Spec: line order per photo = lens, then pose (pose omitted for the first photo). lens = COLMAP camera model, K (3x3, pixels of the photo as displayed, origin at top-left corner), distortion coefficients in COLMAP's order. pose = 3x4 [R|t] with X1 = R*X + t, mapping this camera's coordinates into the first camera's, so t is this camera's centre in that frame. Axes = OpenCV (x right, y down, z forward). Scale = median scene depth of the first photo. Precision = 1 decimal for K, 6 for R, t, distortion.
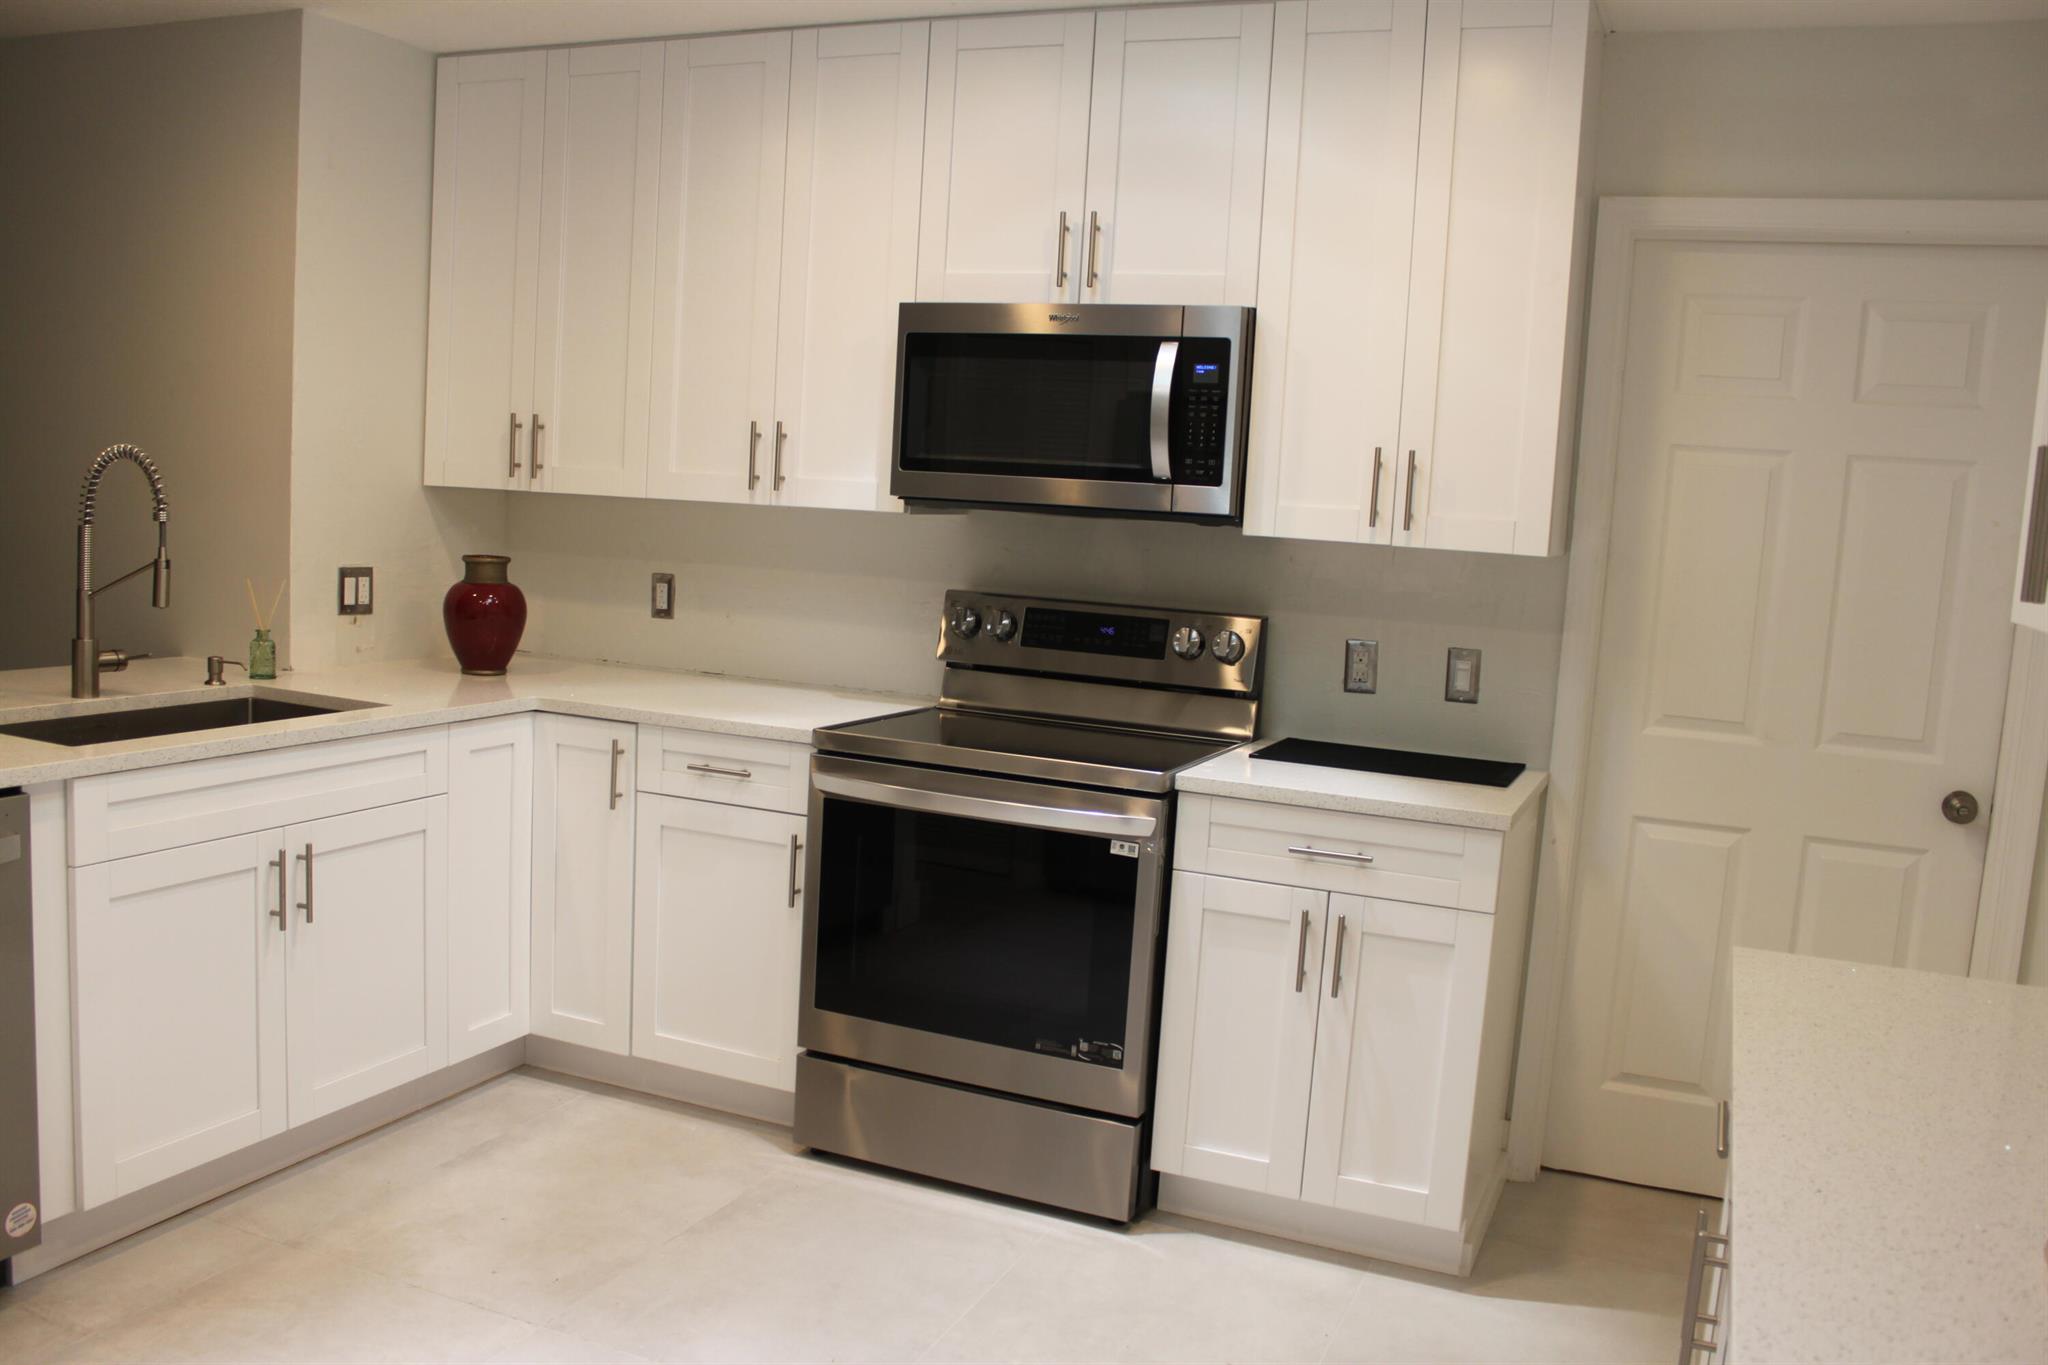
lens RADIAL K [[1704.8, 0, 1016.2], [0, 1704.8, 703.9], [0, 0, 1]] dist [-0.167767, 0.147996]
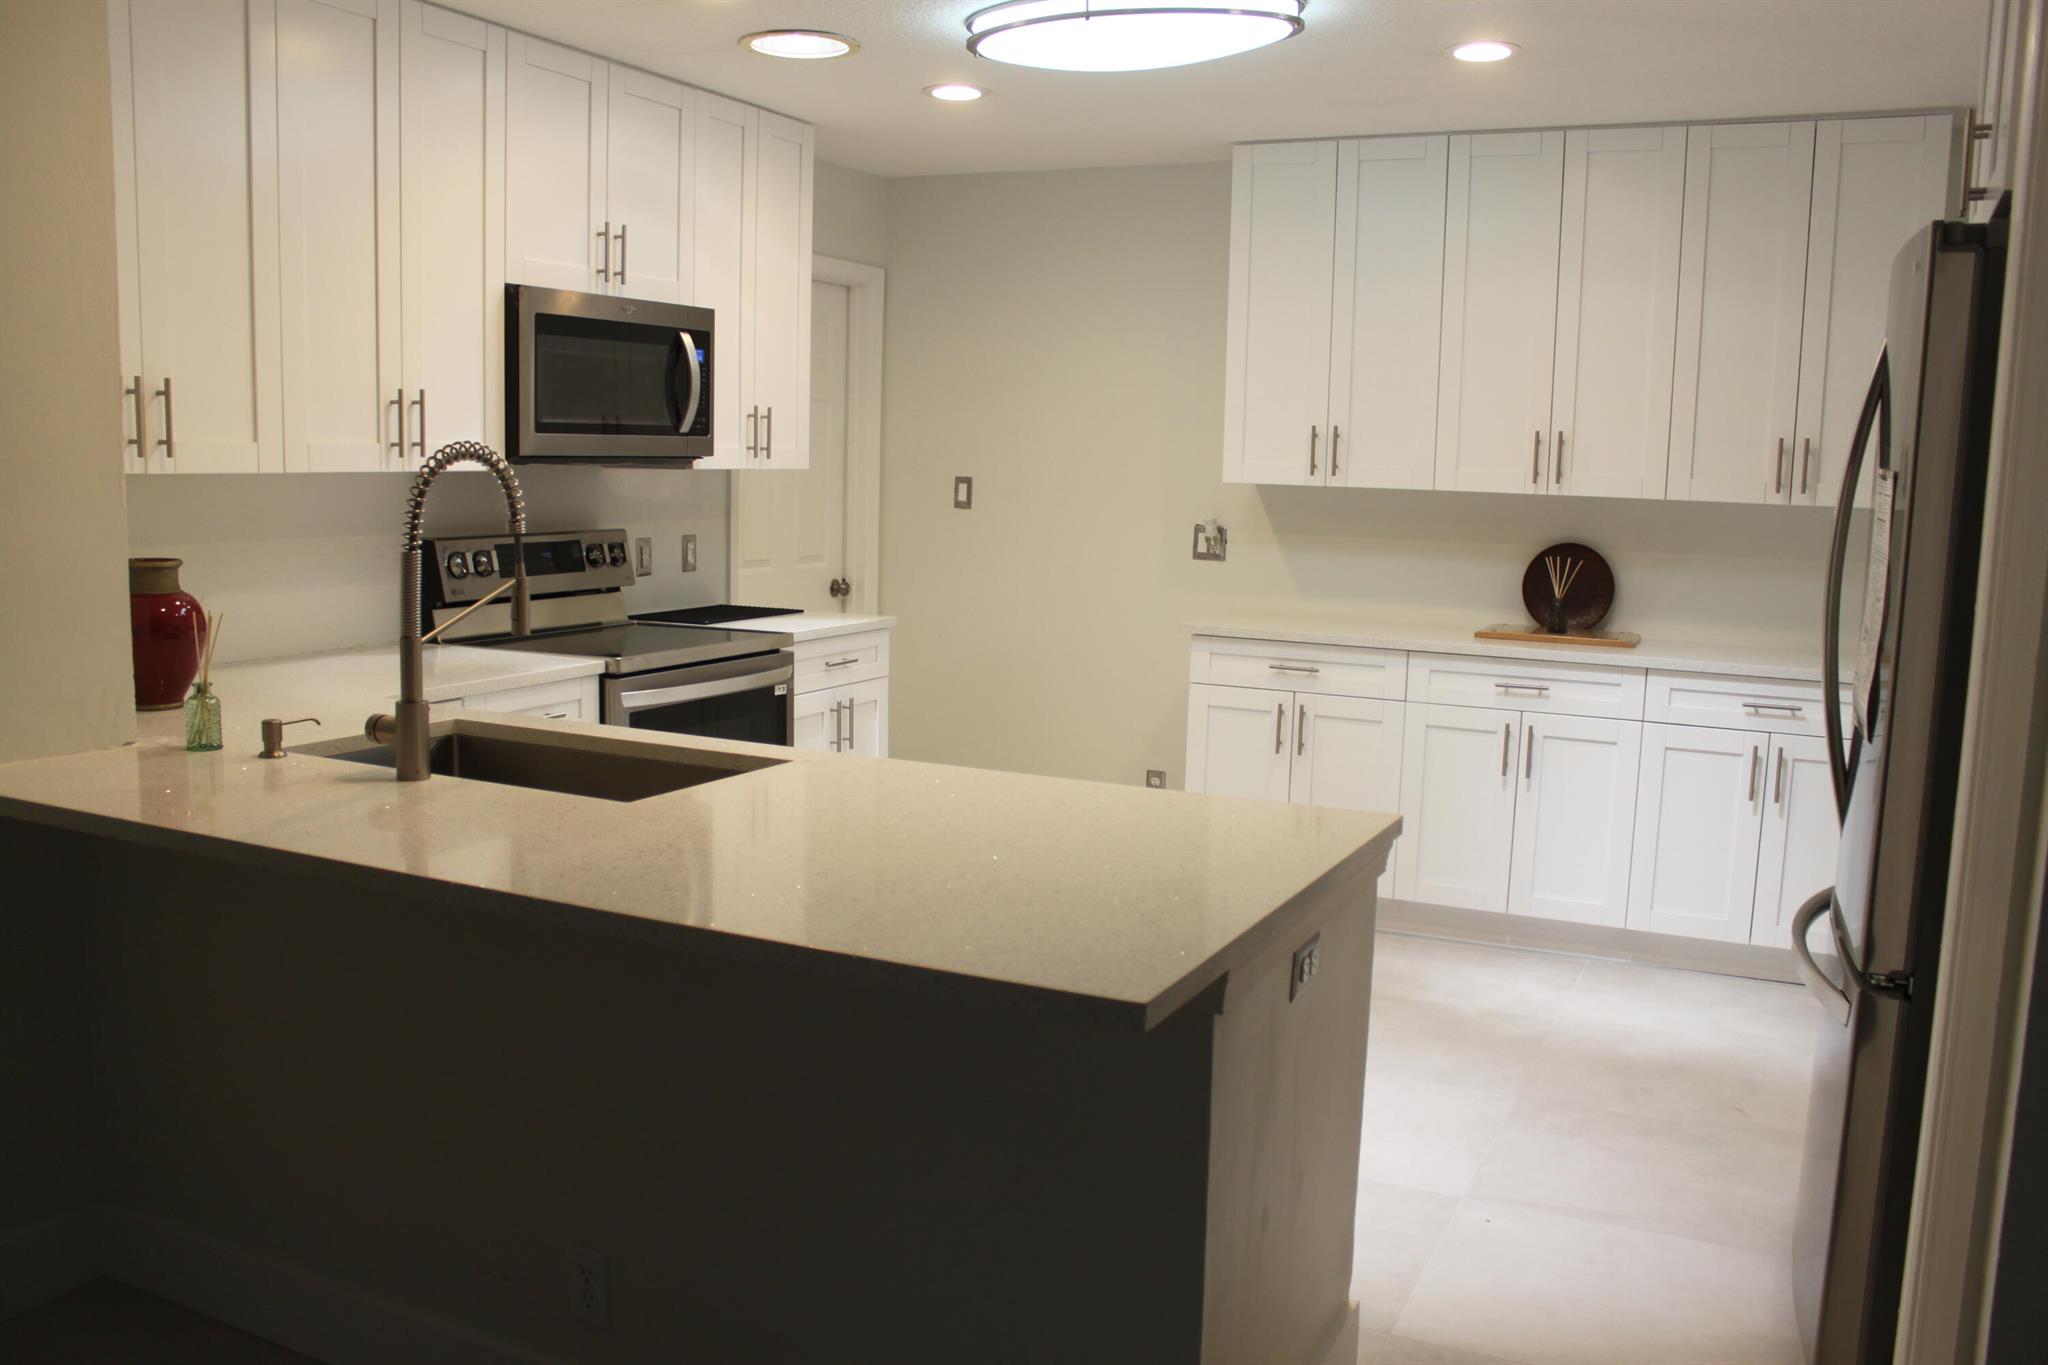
lens RADIAL K [[1706.0, 0, 1014.8], [0, 1706.0, 697.4], [0, 0, 1]] dist [-0.168367, 0.151006]
pose [[0.055237, -0.195754, 0.979096, -1.236140], [0.104210, 0.976368, 0.189329, -0.149287], [-0.993020, 0.091574, 0.074331, 0.632200]]
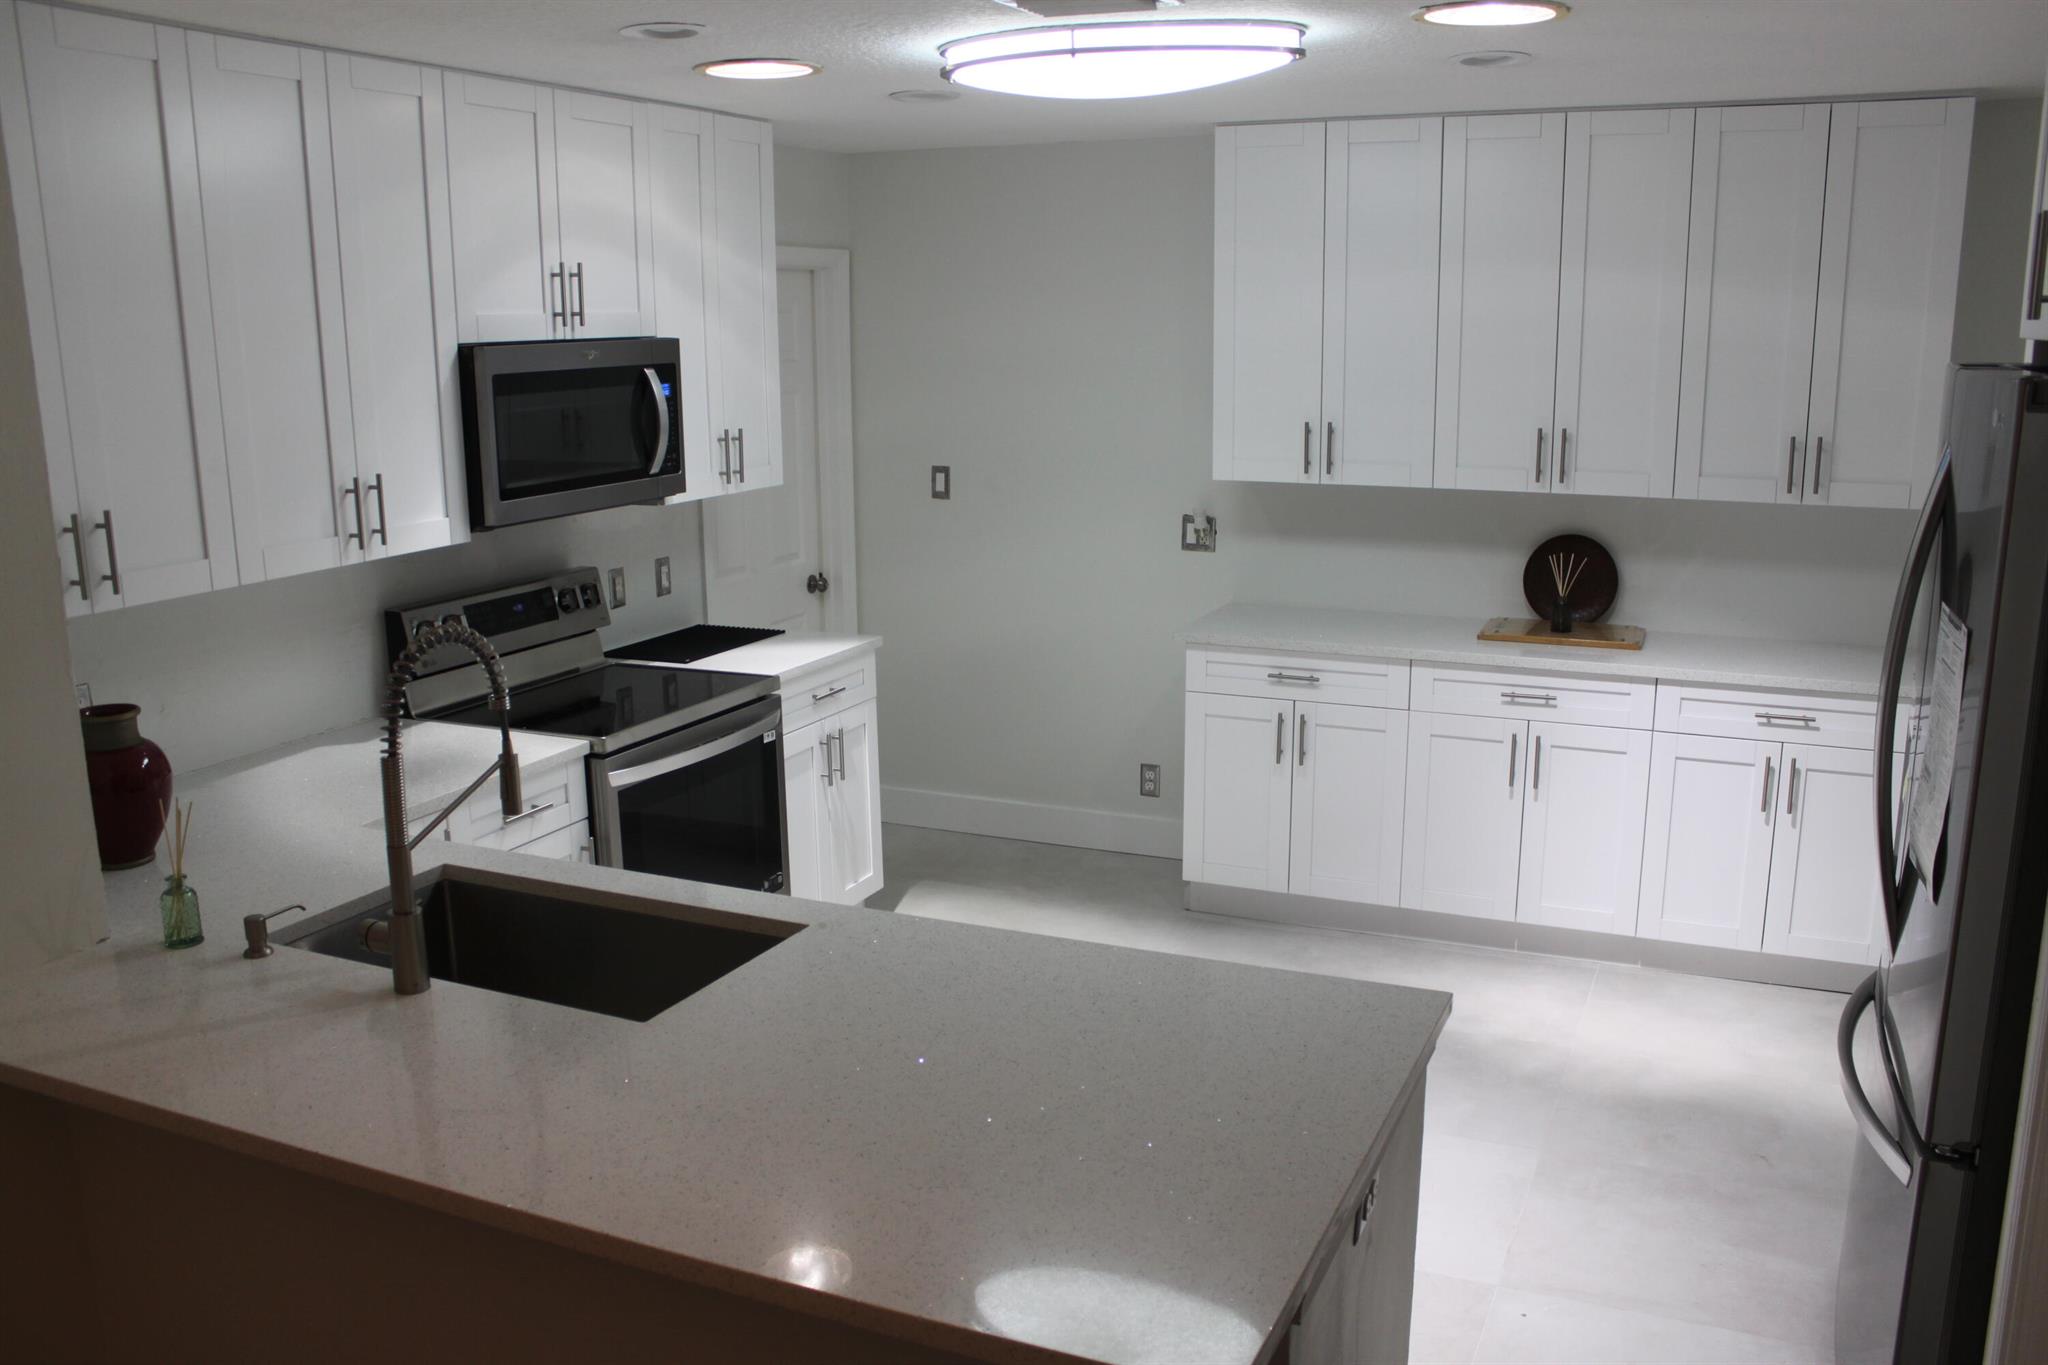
lens RADIAL K [[1705.1, 0, 1020.4], [0, 1705.1, 703.0], [0, 0, 1]] dist [-0.167665, 0.150084]
pose [[0.021351, -0.277813, 0.960398, -1.165125], [0.136324, 0.952454, 0.272484, -0.270943], [-0.990434, 0.125108, 0.058209, 0.646587]]
